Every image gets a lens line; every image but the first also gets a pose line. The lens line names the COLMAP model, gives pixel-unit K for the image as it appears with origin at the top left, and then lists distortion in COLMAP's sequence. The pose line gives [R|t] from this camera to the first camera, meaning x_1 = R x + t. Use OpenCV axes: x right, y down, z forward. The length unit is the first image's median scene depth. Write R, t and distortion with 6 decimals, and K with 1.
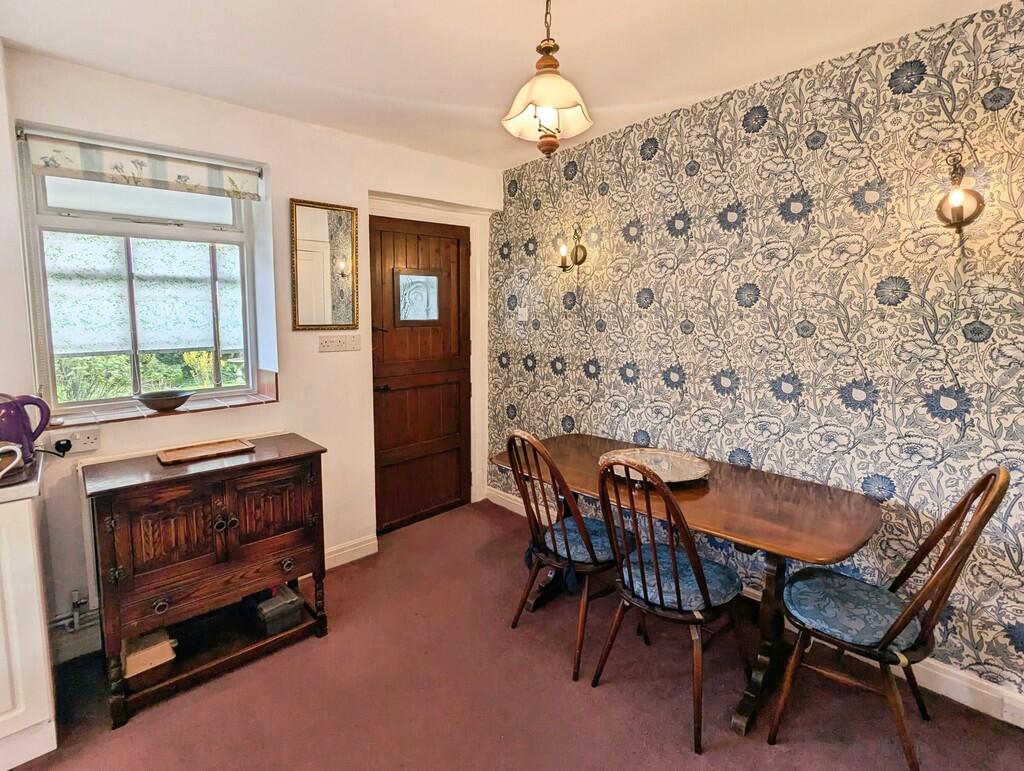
lens RADIAL K [[501.3, 0, 511.5], [0, 501.3, 376.5], [0, 0, 1]] dist [-0.003757, 0.001613]
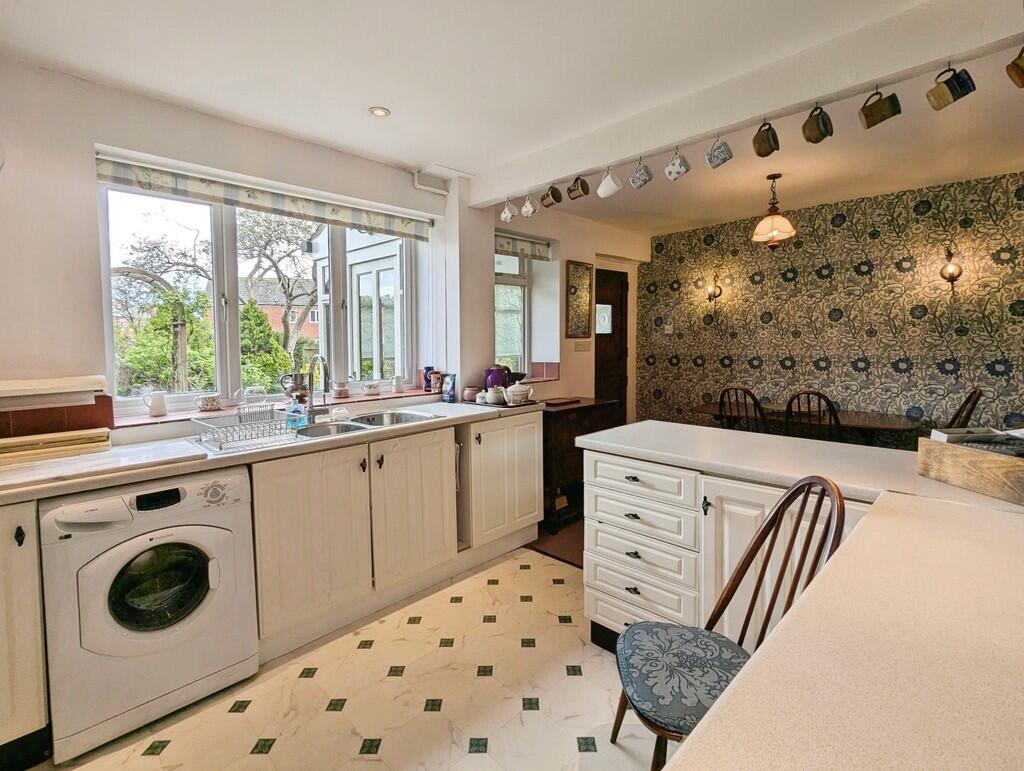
lens RADIAL K [[501.3, 0, 511.7], [0, 501.3, 384.2], [0, 0, 1]] dist [-0.003757, 0.001613]
pose [[0.998596, -0.010952, 0.051819, -0.866344], [0.012953, 0.999178, -0.038426, 0.154583], [-0.051356, 0.039043, 0.997917, -0.802730]]
